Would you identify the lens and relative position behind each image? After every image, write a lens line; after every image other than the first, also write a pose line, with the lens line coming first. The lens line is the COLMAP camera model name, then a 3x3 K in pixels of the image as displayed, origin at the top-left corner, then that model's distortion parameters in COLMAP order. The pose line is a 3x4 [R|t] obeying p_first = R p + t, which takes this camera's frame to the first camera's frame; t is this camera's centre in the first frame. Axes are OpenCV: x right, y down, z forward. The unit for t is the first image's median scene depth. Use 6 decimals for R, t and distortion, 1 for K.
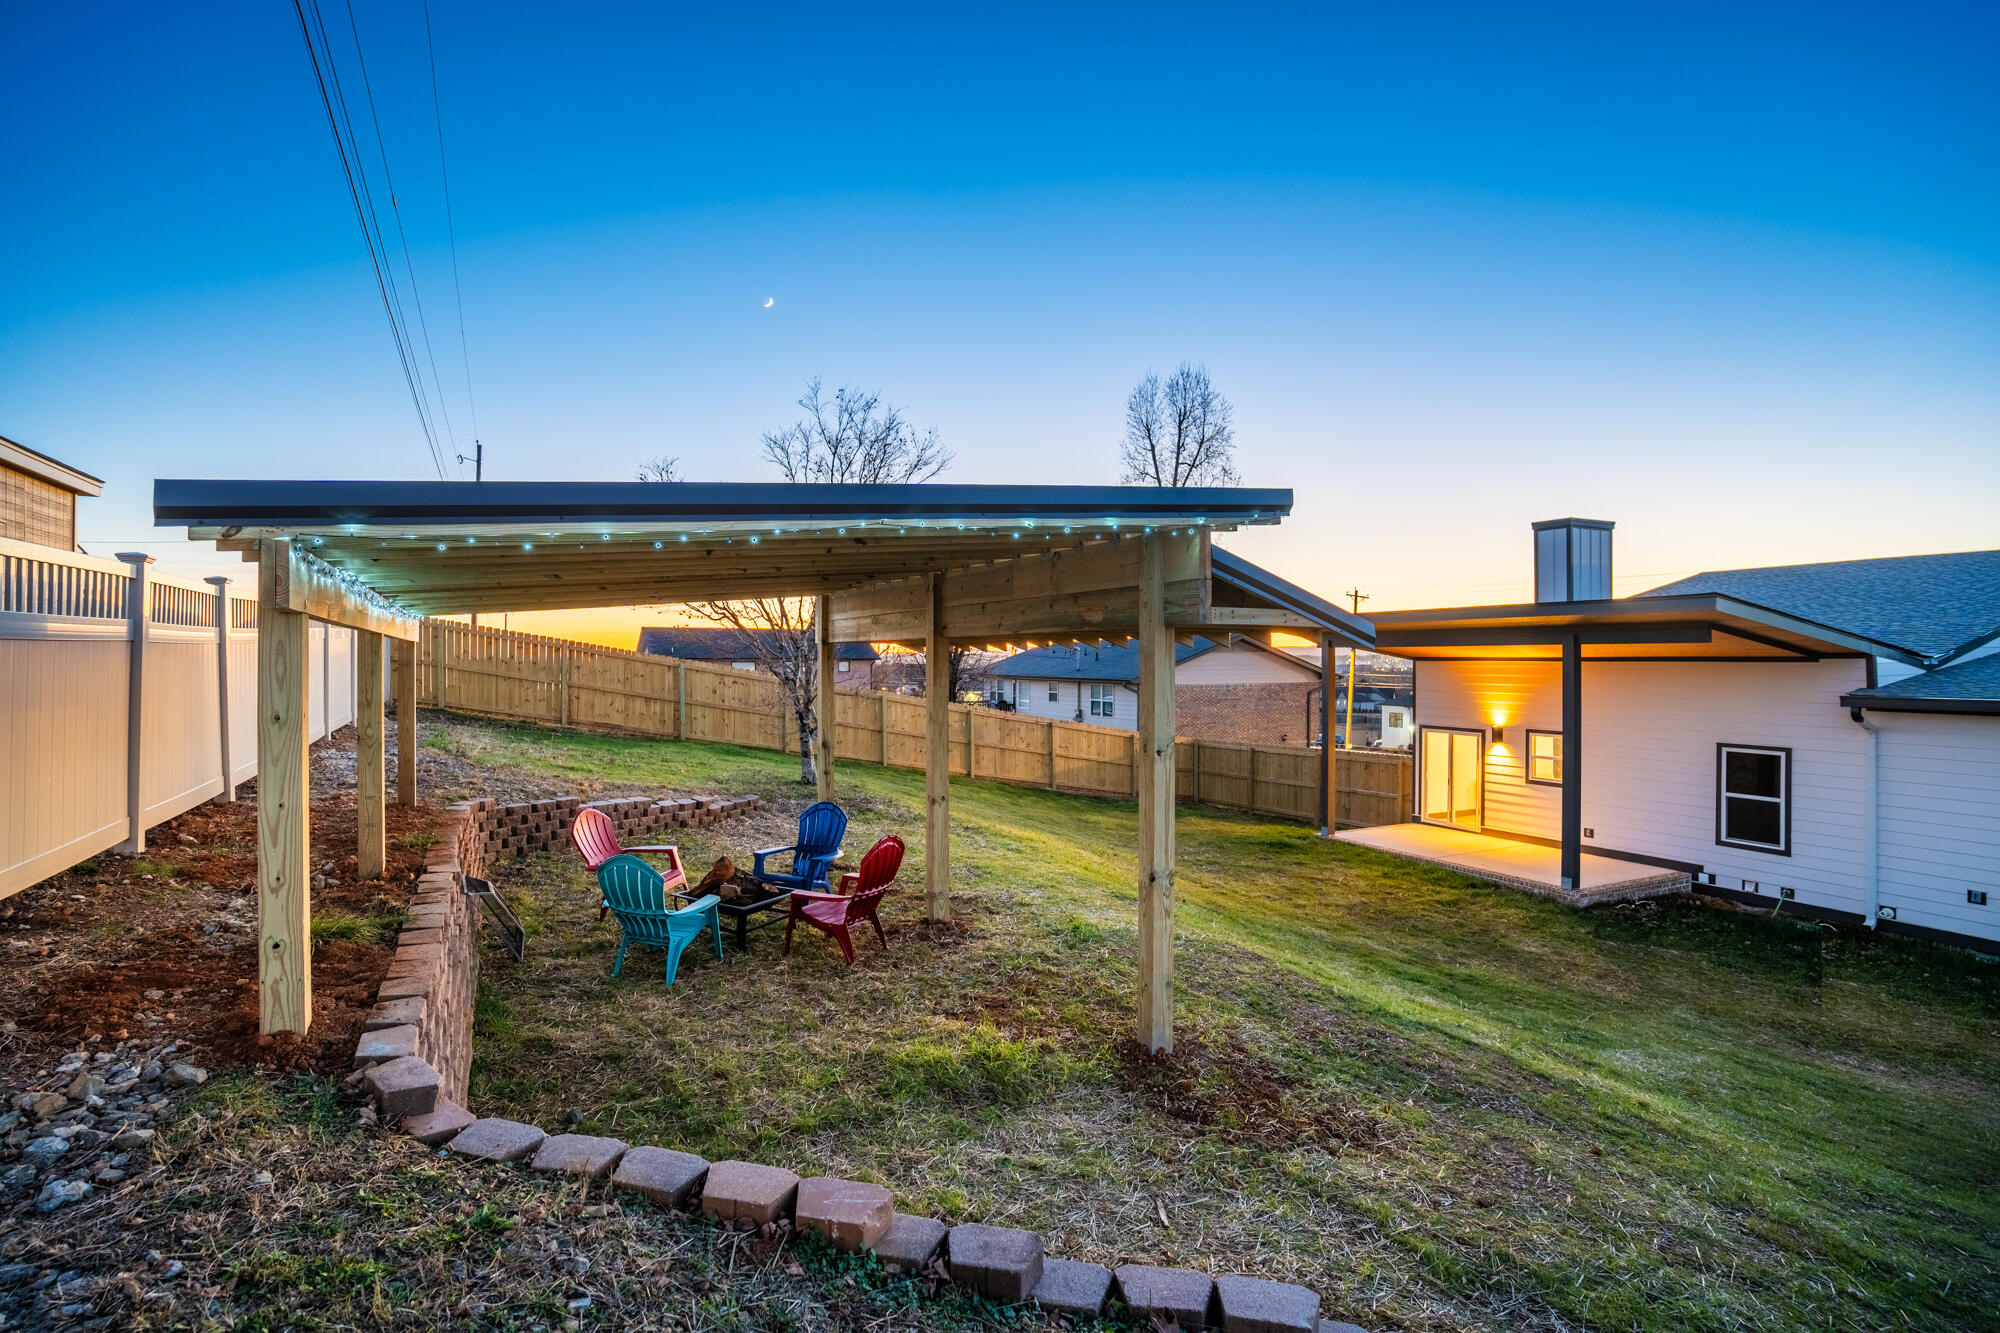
lens RADIAL K [[987.8, 0, 999.6], [0, 987.8, 653.0], [0, 0, 1]] dist [-0.048216, 0.002582]
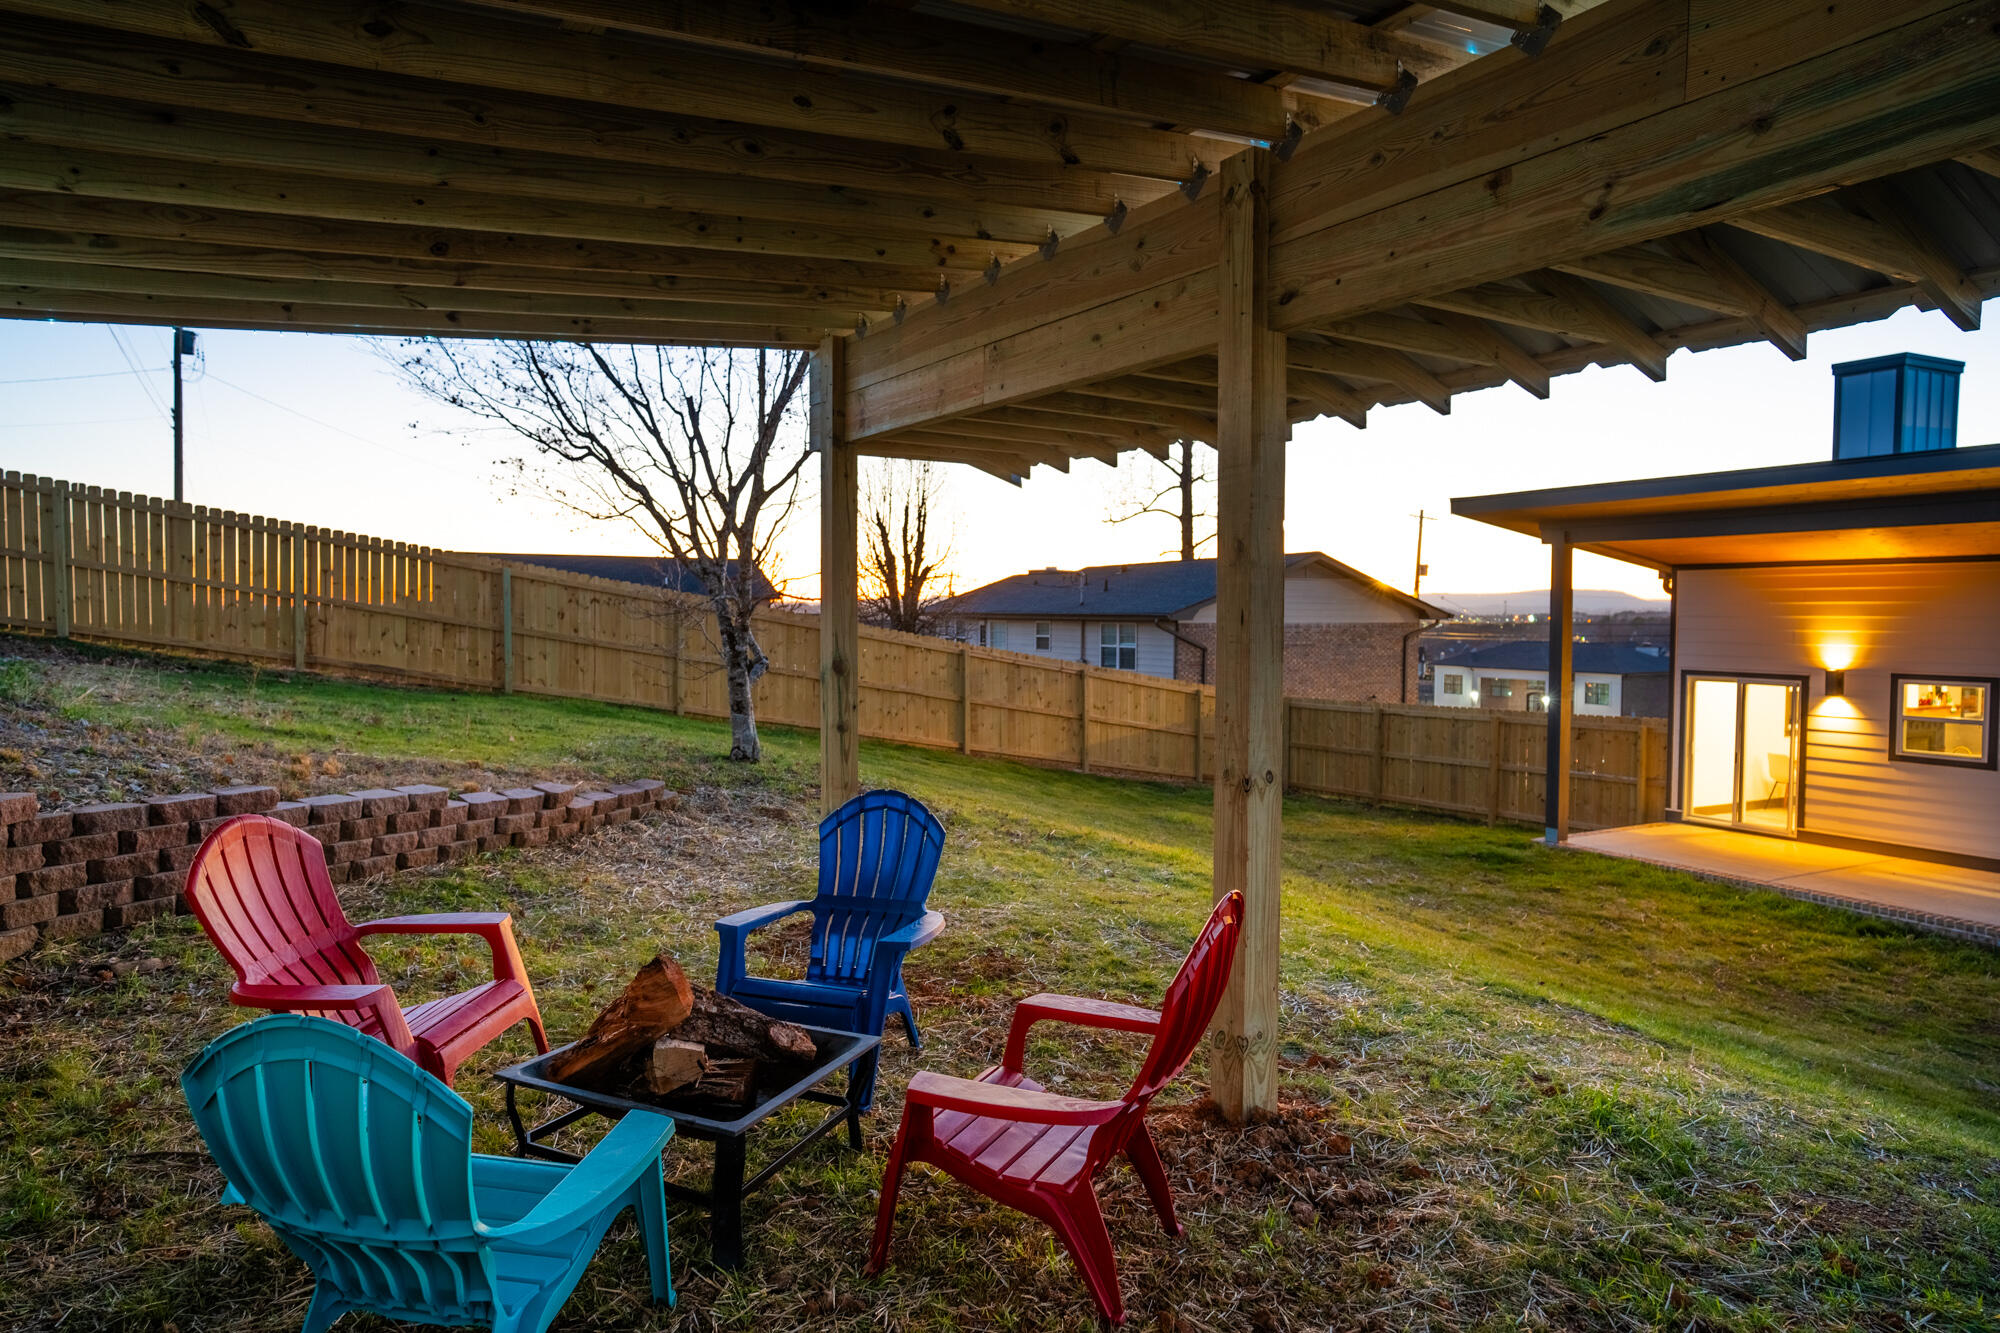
lens RADIAL K [[1238.9, 0, 1001.8], [0, 1238.9, 658.9], [0, 0, 1]] dist [0.006812, 0.008133]
pose [[0.997480, 0.001882, 0.070921, -0.078786], [-0.004954, 0.999056, 0.043160, 0.035376], [-0.070773, -0.043403, 0.996548, 0.232634]]
